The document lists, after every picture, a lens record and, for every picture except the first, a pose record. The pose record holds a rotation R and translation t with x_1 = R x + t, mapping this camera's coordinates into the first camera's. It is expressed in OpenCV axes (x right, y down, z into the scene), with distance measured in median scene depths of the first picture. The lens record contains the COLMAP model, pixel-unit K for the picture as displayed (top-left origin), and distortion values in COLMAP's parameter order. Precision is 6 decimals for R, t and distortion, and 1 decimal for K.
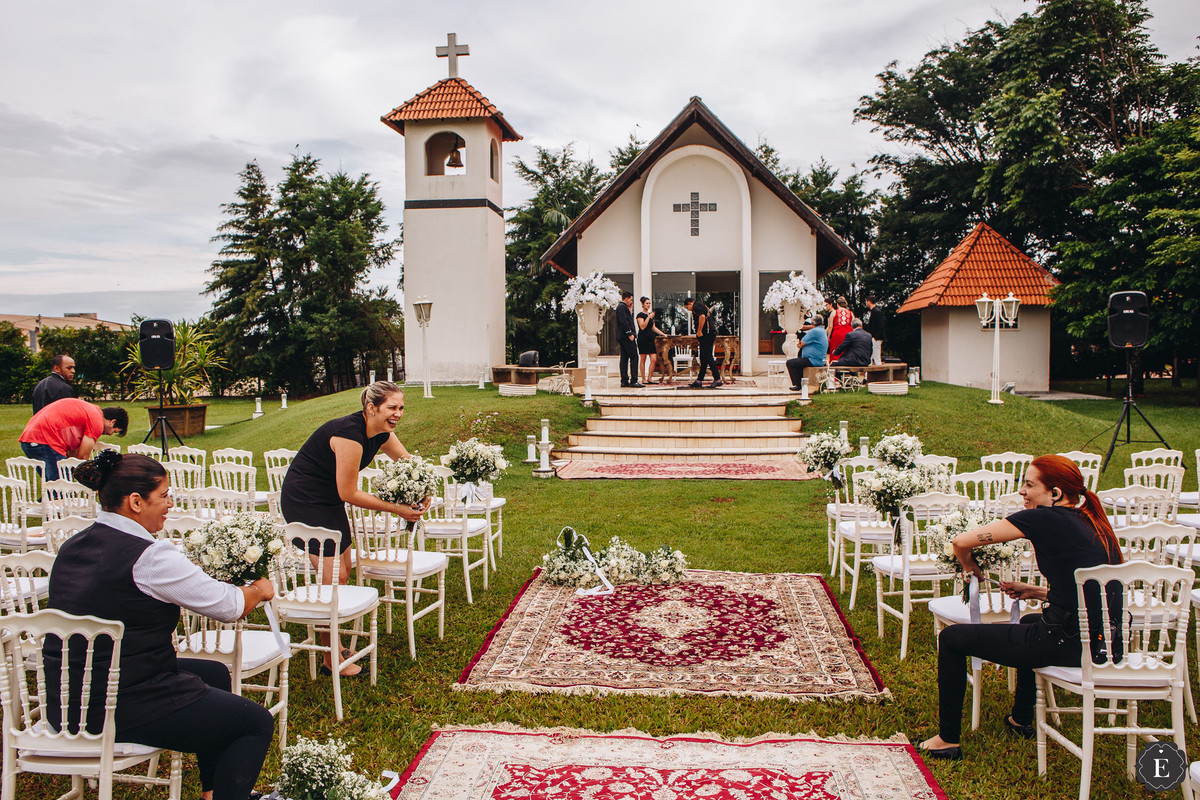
lens RADIAL K [[978.0, 0, 571.0], [0, 978.0, 402.0], [0, 0, 1]] dist [-0.054373, 0.017136]
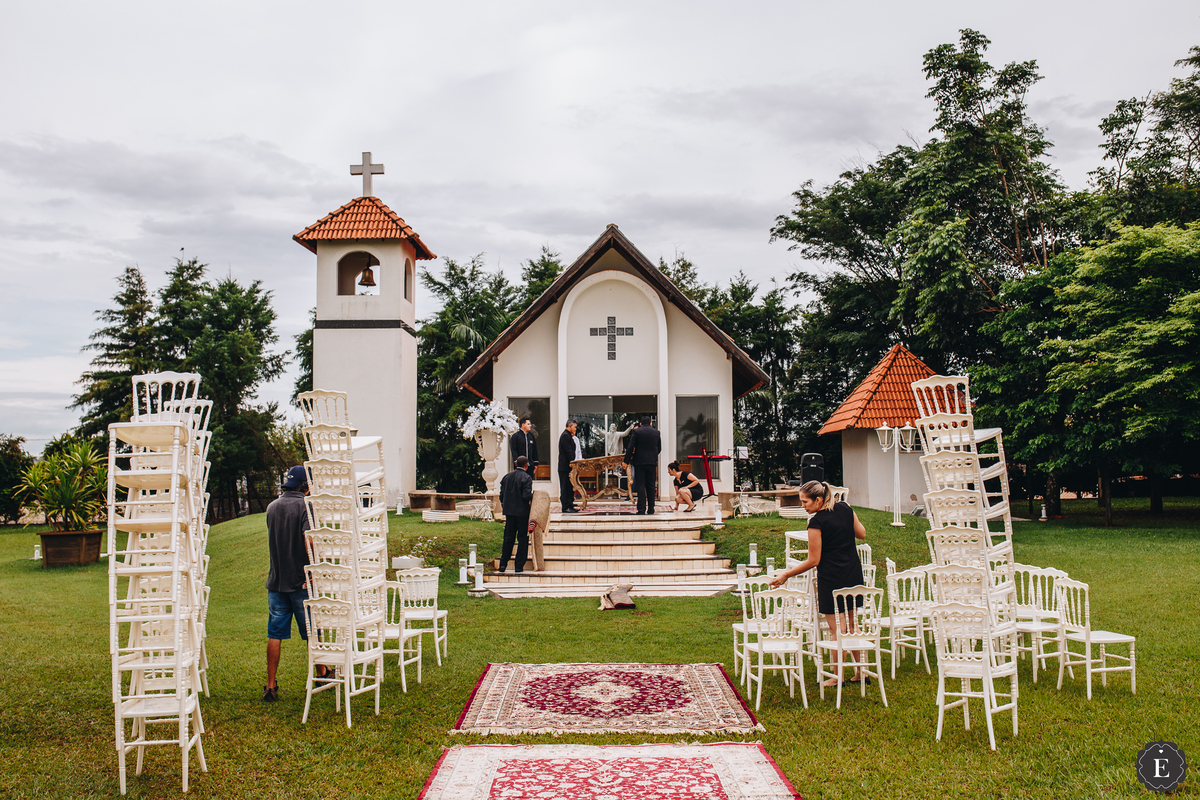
lens RADIAL K [[1206.7, 0, 600.0], [0, 1206.7, 400.0], [0, 0, 1]] dist [-0.108807, 0.010585]
pose [[0.992641, 0.007516, 0.120858, -0.028805], [0.005492, 0.994251, -0.106935, 0.001696], [-0.120967, 0.106812, 0.986893, -0.179881]]
